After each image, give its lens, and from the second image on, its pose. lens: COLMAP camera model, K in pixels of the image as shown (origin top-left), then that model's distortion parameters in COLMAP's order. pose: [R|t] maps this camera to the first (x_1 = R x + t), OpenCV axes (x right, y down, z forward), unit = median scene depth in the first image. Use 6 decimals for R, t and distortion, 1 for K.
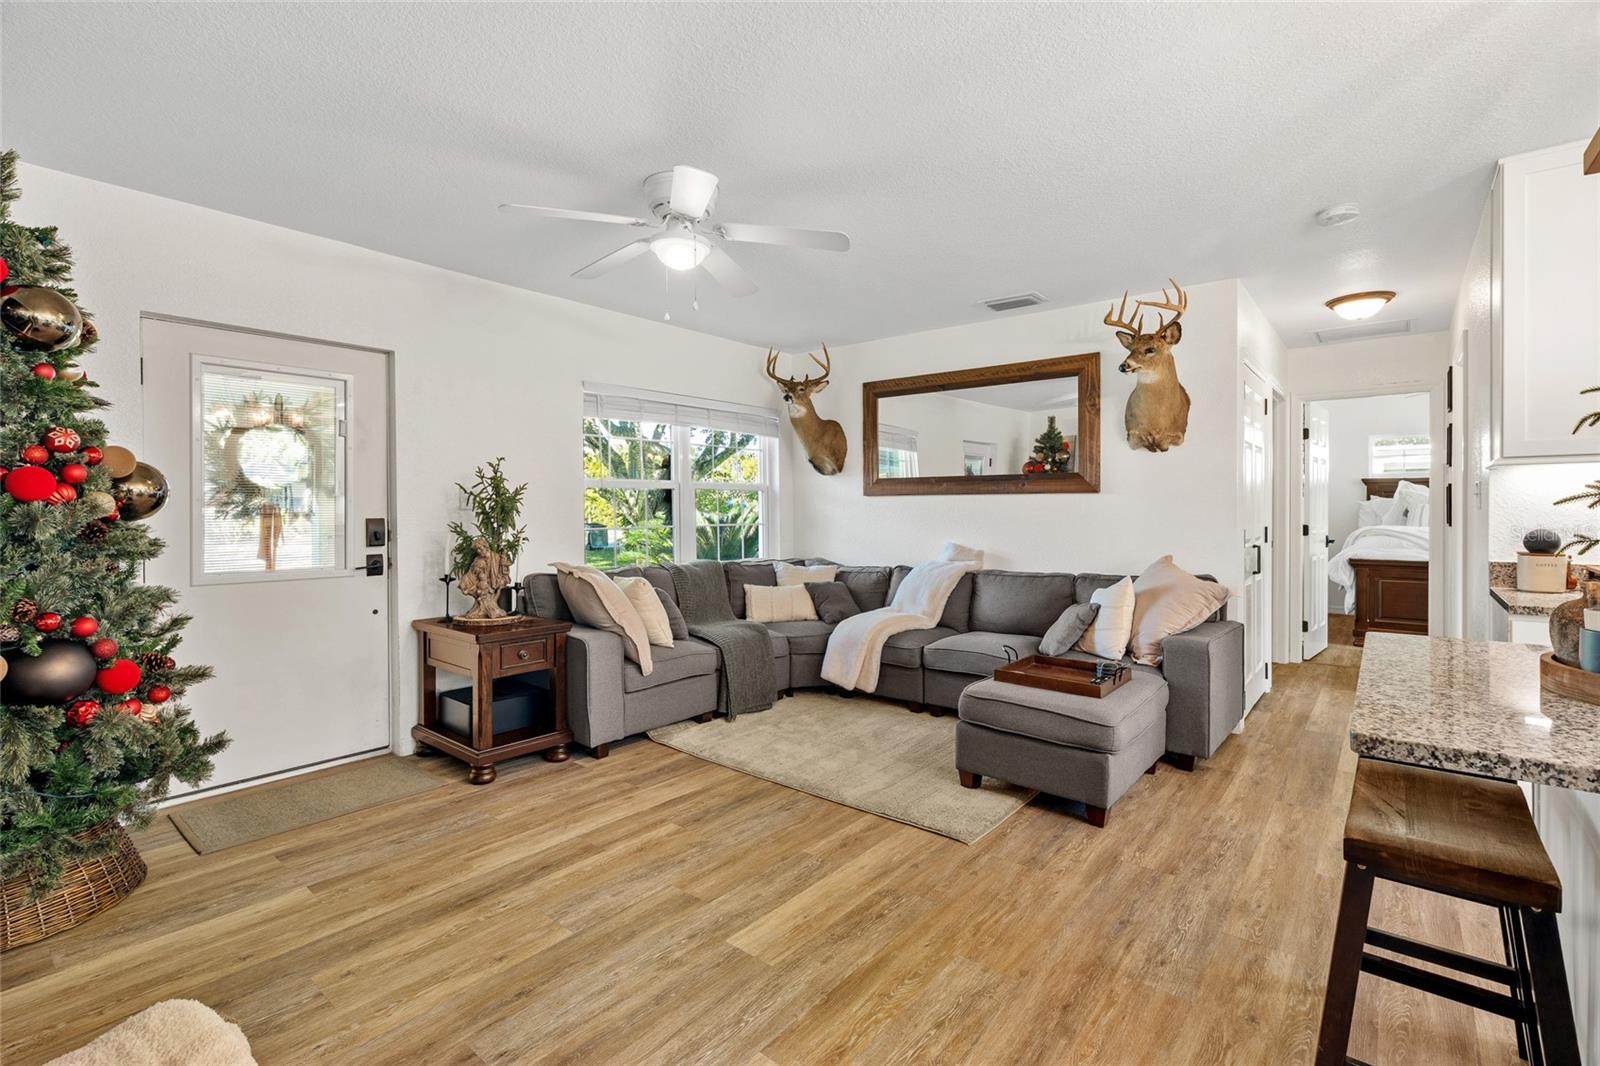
lens RADIAL K [[732.2, 0, 796.1], [0, 732.2, 512.2], [0, 0, 1]] dist [-0.005212, 0.002867]
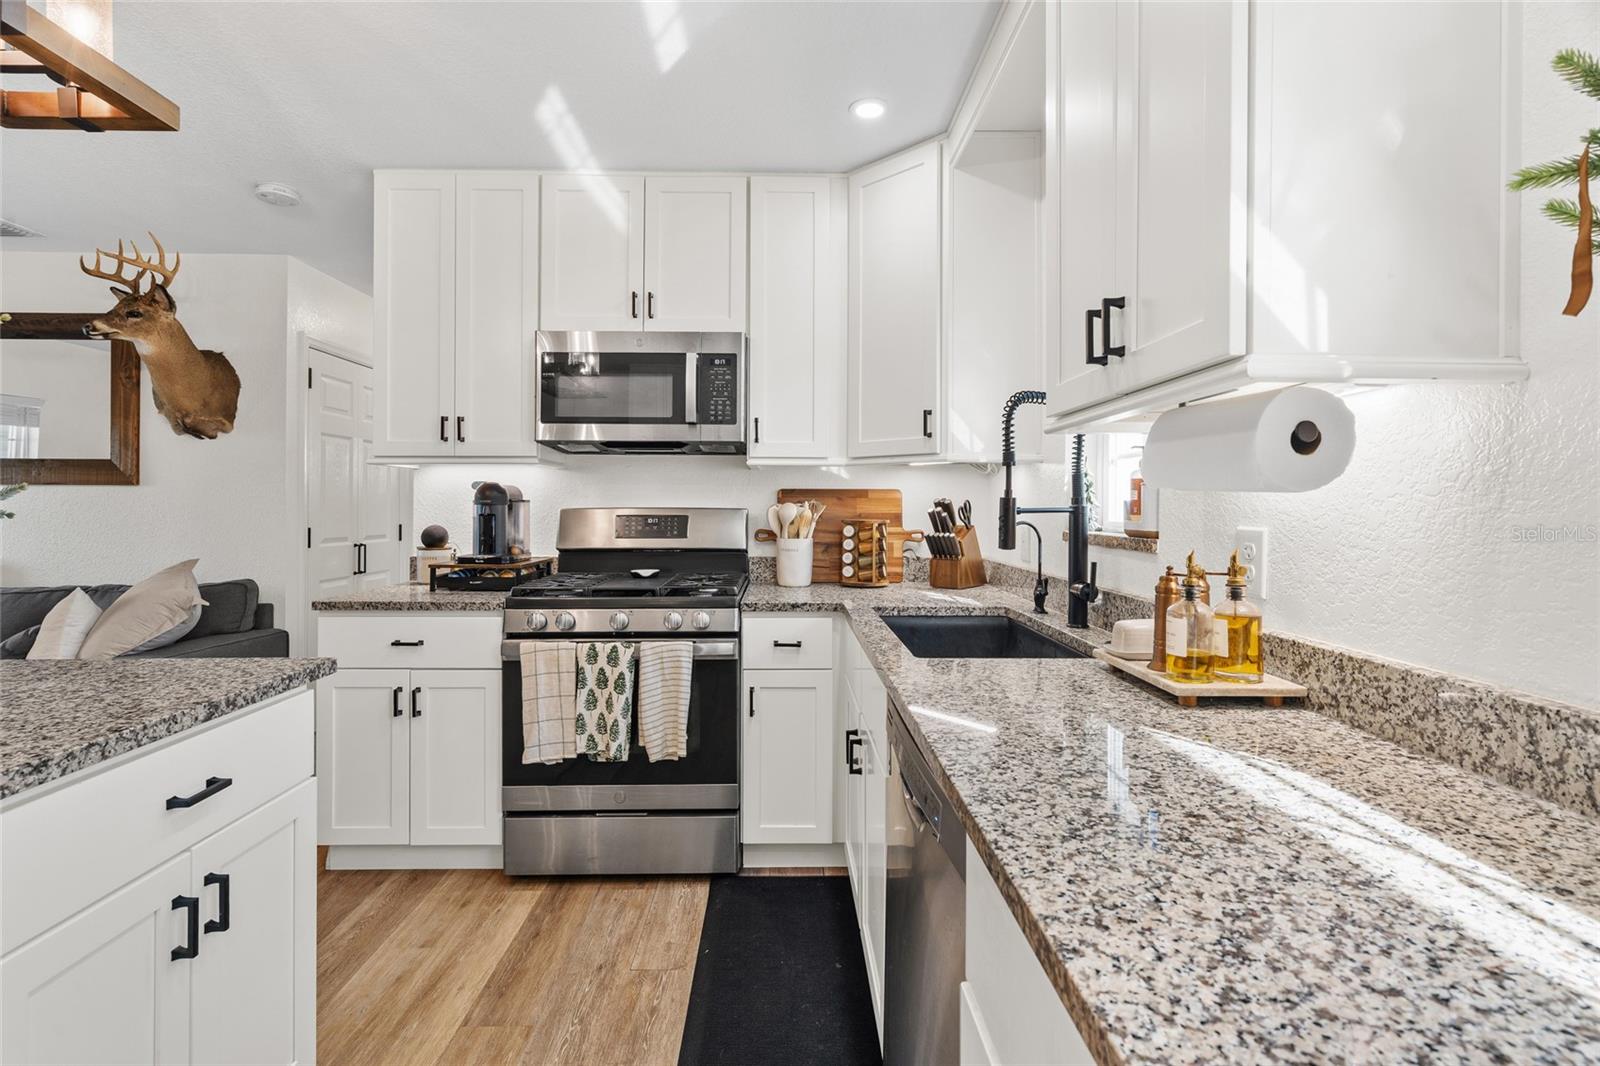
lens RADIAL K [[732.2, 0, 791.0], [0, 732.2, 504.9], [0, 0, 1]] dist [-0.005212, 0.002867]
pose [[0.760528, 0.008086, 0.649255, 0.477163], [-0.002537, 0.999952, -0.009482, 0.001687], [-0.649300, 0.005564, 0.760512, -0.109463]]
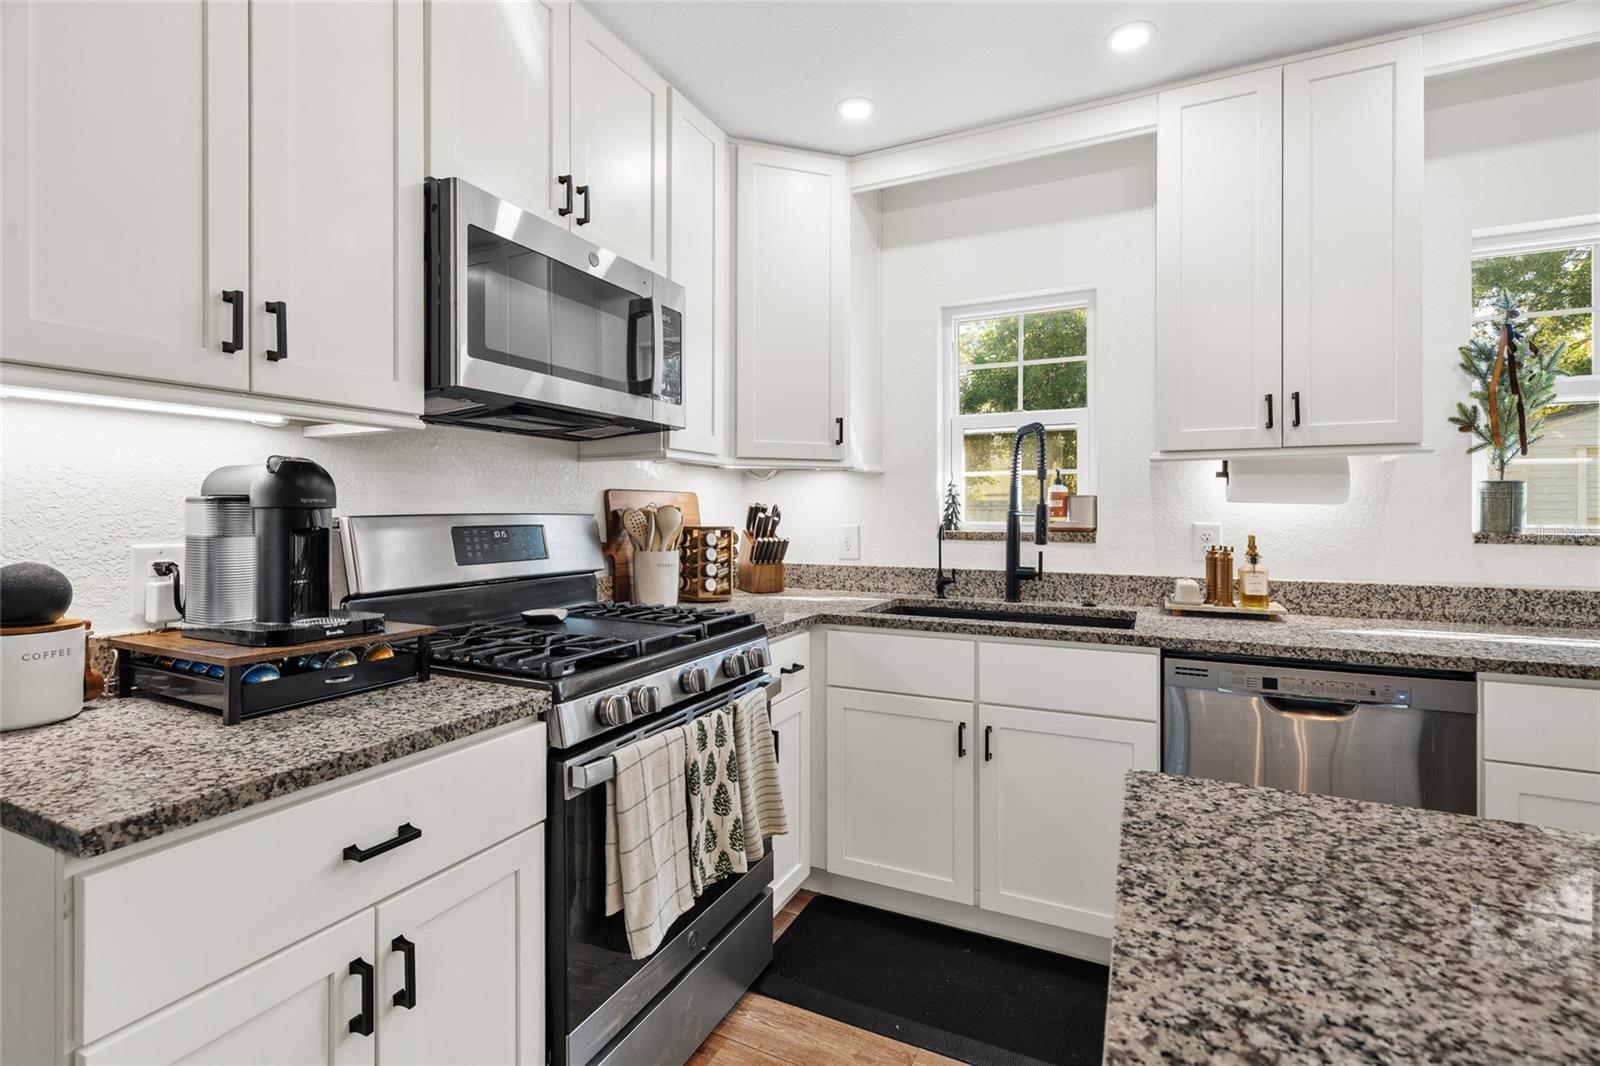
lens RADIAL K [[732.2, 0, 797.2], [0, 732.2, 511.3], [0, 0, 1]] dist [-0.005212, 0.002867]
pose [[-0.233130, 0.005650, 0.972429, 0.356017], [0.005414, 0.999975, -0.004512, -0.000354], [-0.972431, 0.004213, -0.233155, 0.455294]]
